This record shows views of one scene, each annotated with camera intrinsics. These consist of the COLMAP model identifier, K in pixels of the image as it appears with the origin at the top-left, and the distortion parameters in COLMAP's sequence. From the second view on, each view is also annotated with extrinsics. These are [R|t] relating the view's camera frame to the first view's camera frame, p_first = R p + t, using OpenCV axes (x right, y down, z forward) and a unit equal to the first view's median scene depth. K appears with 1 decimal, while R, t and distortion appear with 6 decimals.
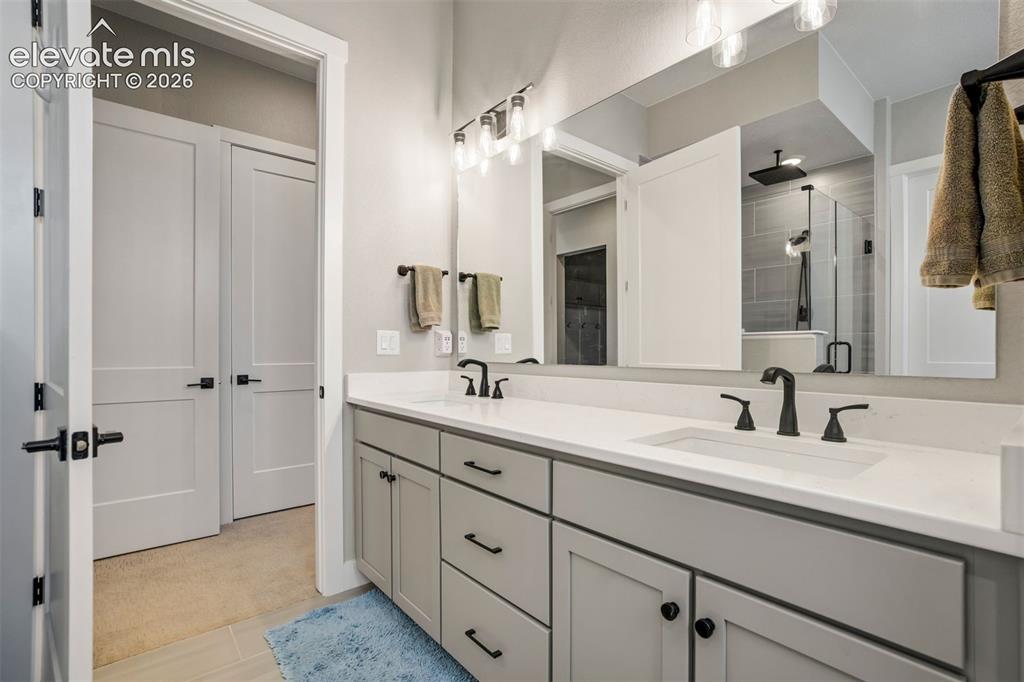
lens RADIAL K [[480.8, 0, 518.6], [0, 480.8, 349.8], [0, 0, 1]] dist [-0.033914, 0.016094]
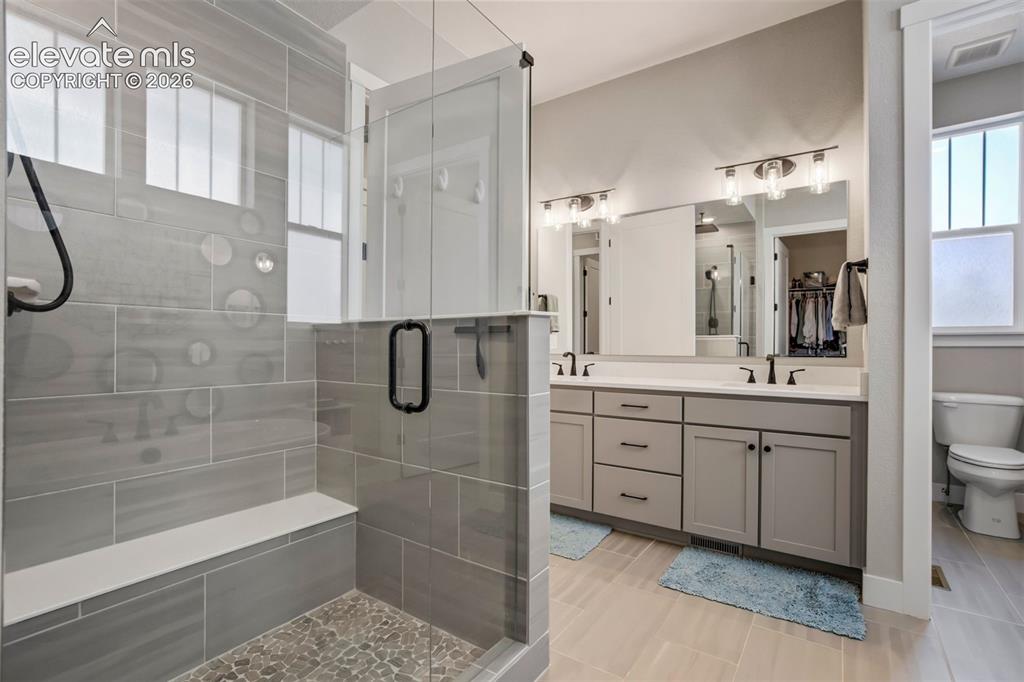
lens RADIAL K [[514.0, 0, 512.0], [0, 514.0, 341.0], [0, 0, 1]] dist [-0.002334, 0.000001]
pose [[0.956714, 0.007917, 0.290921, -1.030066], [-0.005238, 0.999936, -0.009986, 0.001797], [-0.290981, 0.008030, 0.956695, -0.767965]]
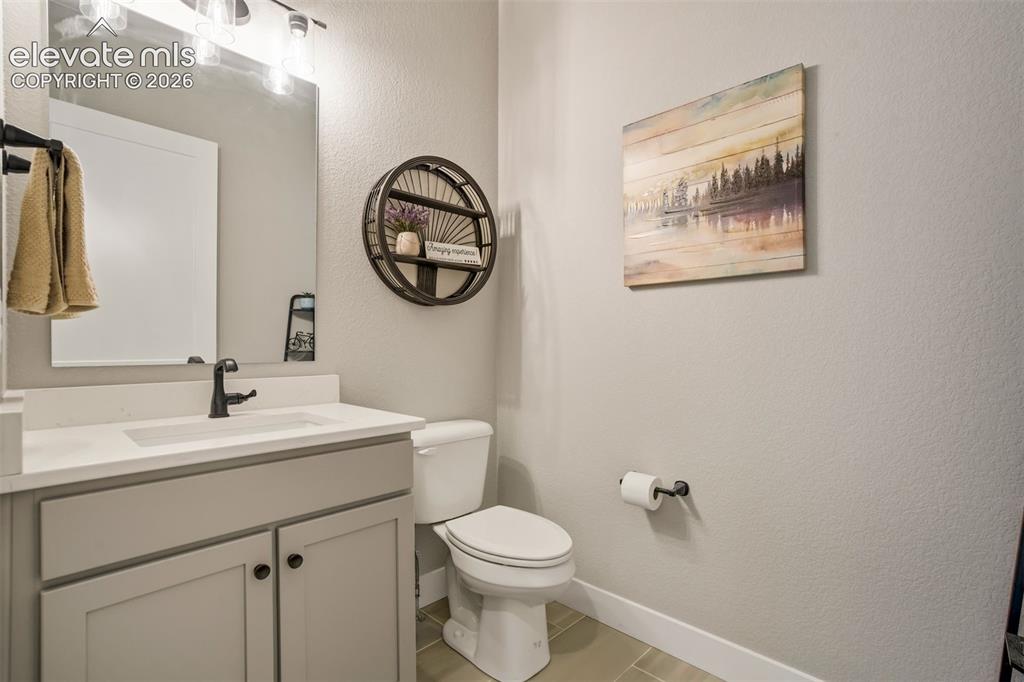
lens RADIAL K [[480.8, 0, 518.6], [0, 480.8, 349.8], [0, 0, 1]] dist [-0.033914, 0.016094]
pose [[-0.102449, -0.006869, 0.994715, -0.511804], [0.011302, 0.999904, 0.008069, 0.008345], [-0.994674, 0.012069, -0.102362, 0.291365]]
